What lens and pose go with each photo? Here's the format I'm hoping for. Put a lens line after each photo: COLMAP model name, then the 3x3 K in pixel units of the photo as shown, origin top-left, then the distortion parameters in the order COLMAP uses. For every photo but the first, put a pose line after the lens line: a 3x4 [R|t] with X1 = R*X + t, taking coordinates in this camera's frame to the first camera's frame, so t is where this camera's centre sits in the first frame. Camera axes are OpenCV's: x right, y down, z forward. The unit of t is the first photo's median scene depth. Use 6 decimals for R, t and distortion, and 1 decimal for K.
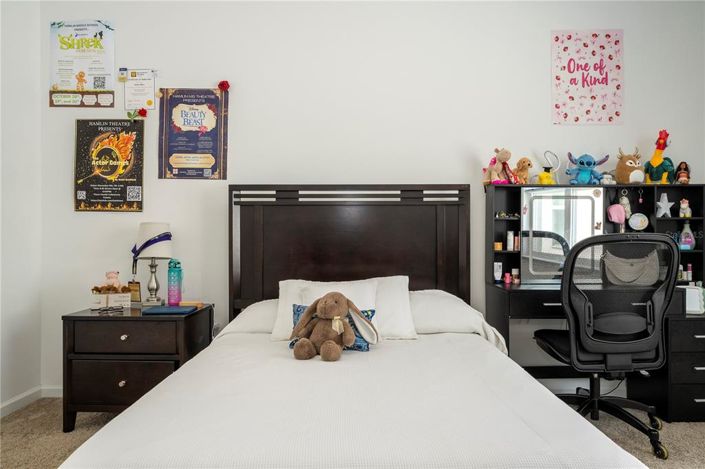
lens RADIAL K [[489.9, 0, 353.2], [0, 489.9, 232.3], [0, 0, 1]] dist [0.003253, -0.003131]
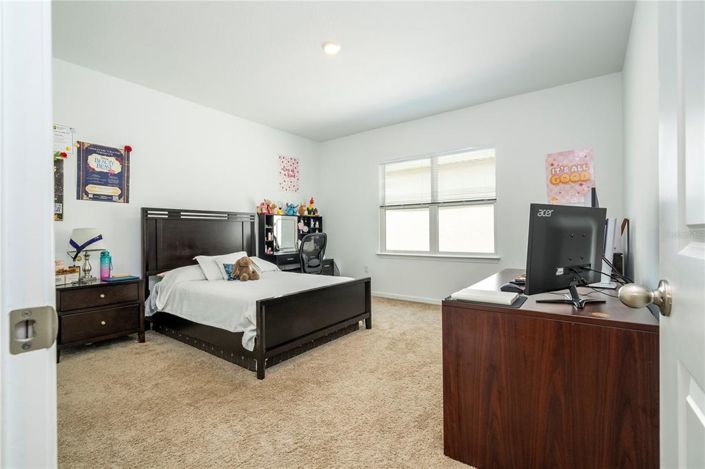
lens RADIAL K [[323.2, 0, 352.0], [0, 323.2, 233.6], [0, 0, 1]] dist [-0.003992, -0.000004]
pose [[0.595634, -0.006378, 0.803231, -0.742473], [0.015902, 0.999866, -0.003853, 0.015397], [-0.803099, 0.015068, 0.595655, -0.309916]]
